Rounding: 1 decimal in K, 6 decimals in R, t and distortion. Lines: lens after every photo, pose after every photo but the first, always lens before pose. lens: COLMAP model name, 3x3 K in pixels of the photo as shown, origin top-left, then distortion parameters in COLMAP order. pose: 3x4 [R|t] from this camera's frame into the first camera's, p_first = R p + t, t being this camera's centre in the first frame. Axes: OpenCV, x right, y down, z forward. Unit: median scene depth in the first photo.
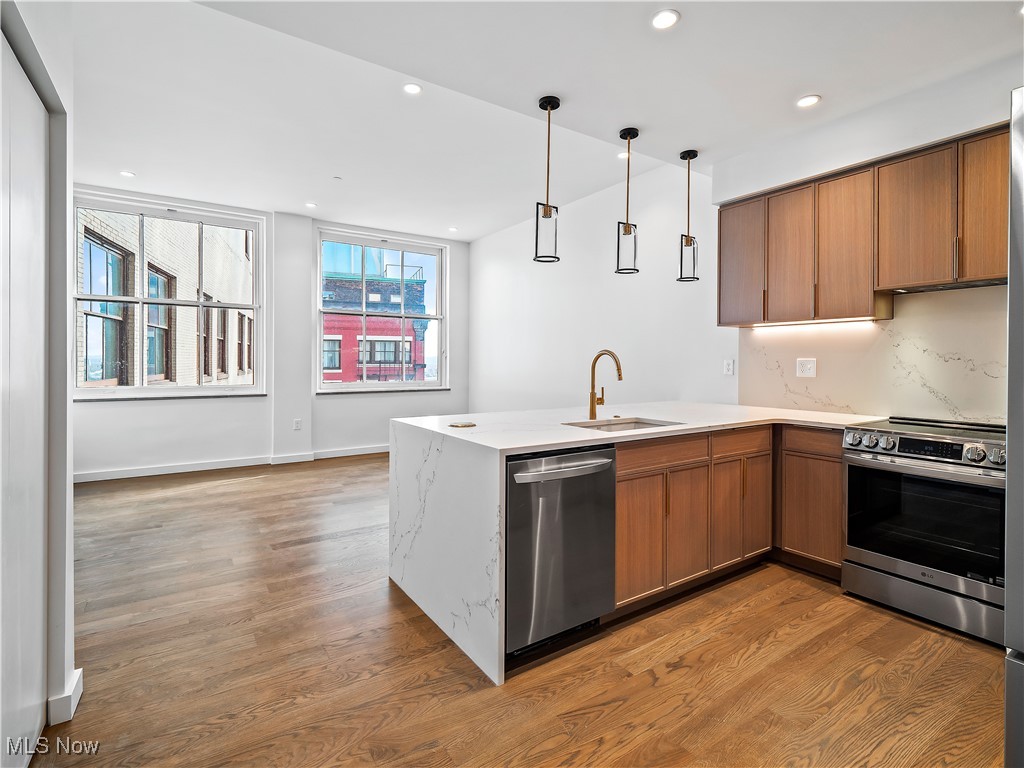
lens RADIAL K [[500.4, 0, 514.1], [0, 500.4, 366.0], [0, 0, 1]] dist [-0.002751, -0.001404]
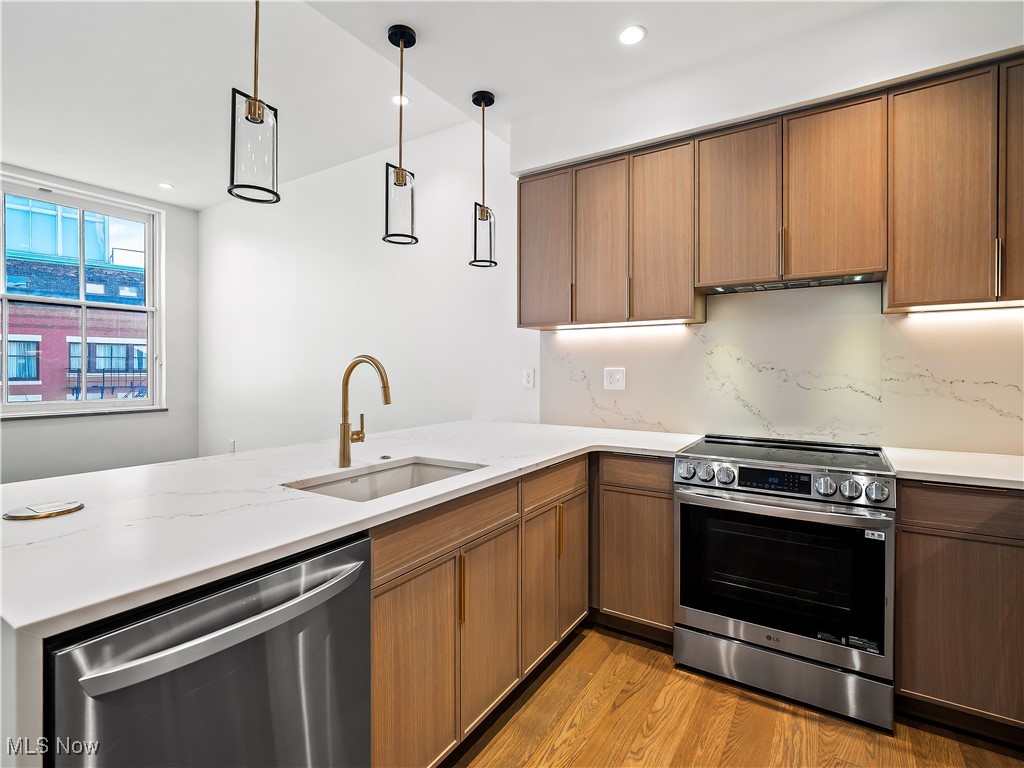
lens RADIAL K [[500.5, 0, 509.0], [0, 500.5, 372.4], [0, 0, 1]] dist [-0.002044, -0.001495]
pose [[0.918084, -0.004976, 0.396355, 0.100493], [0.005913, 0.999982, -0.001142, -0.008935], [-0.396342, 0.003392, 0.918097, 0.352889]]
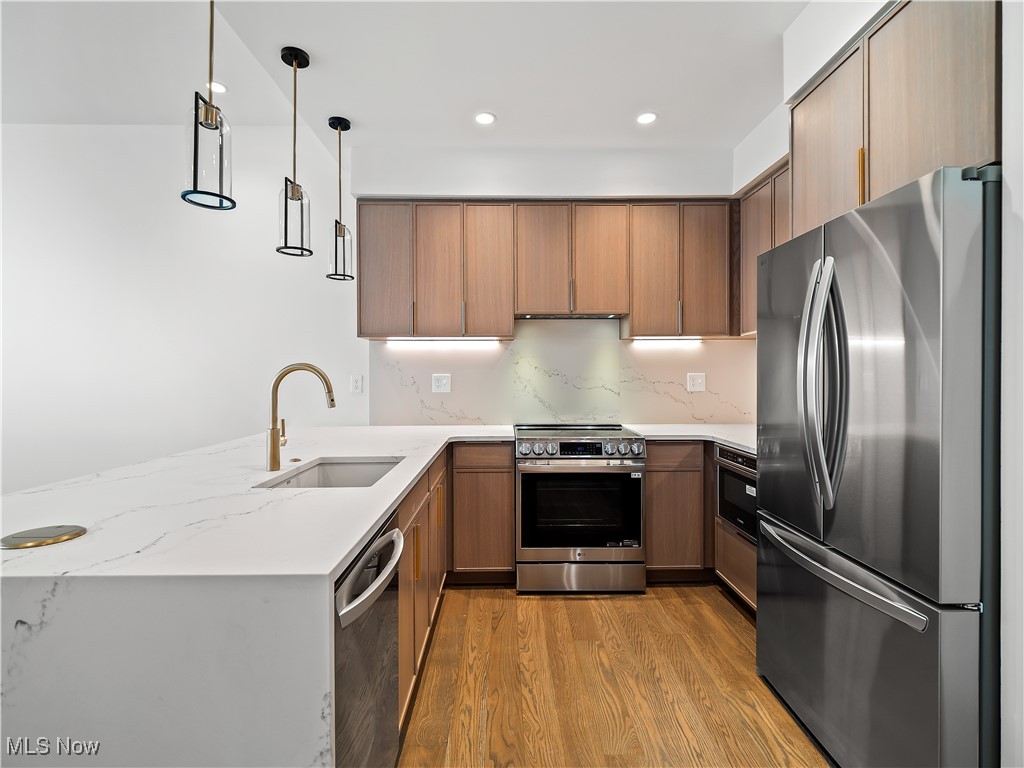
lens RADIAL K [[496.2, 0, 513.7], [0, 496.2, 379.1], [0, 0, 1]] dist [0.001891, -0.000548]
pose [[0.544345, -0.011433, 0.838784, -0.216385], [0.012378, 0.999908, 0.005596, -0.010845], [-0.838770, 0.007336, 0.544436, 0.396834]]
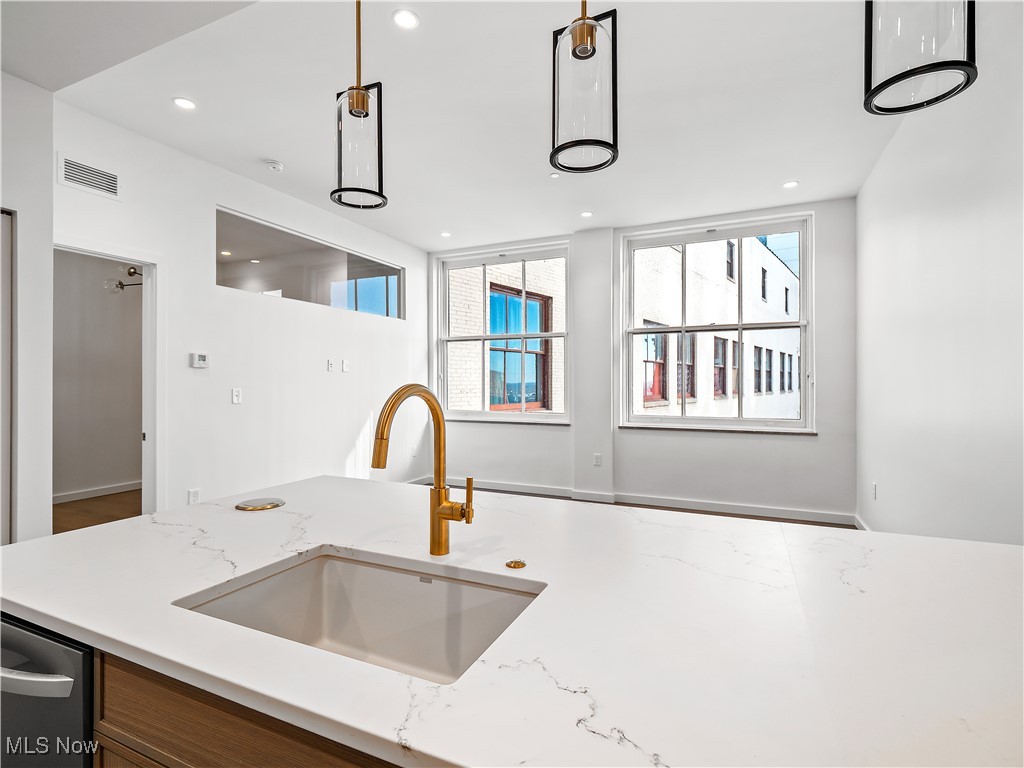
lens RADIAL K [[500.5, 0, 509.0], [0, 500.5, 372.4], [0, 0, 1]] dist [-0.002044, -0.001495]
pose [[0.519027, -0.022369, -0.854465, 0.540481], [-0.005561, 0.999548, -0.029545, -0.028631], [0.854740, 0.020086, 0.518668, 0.841667]]
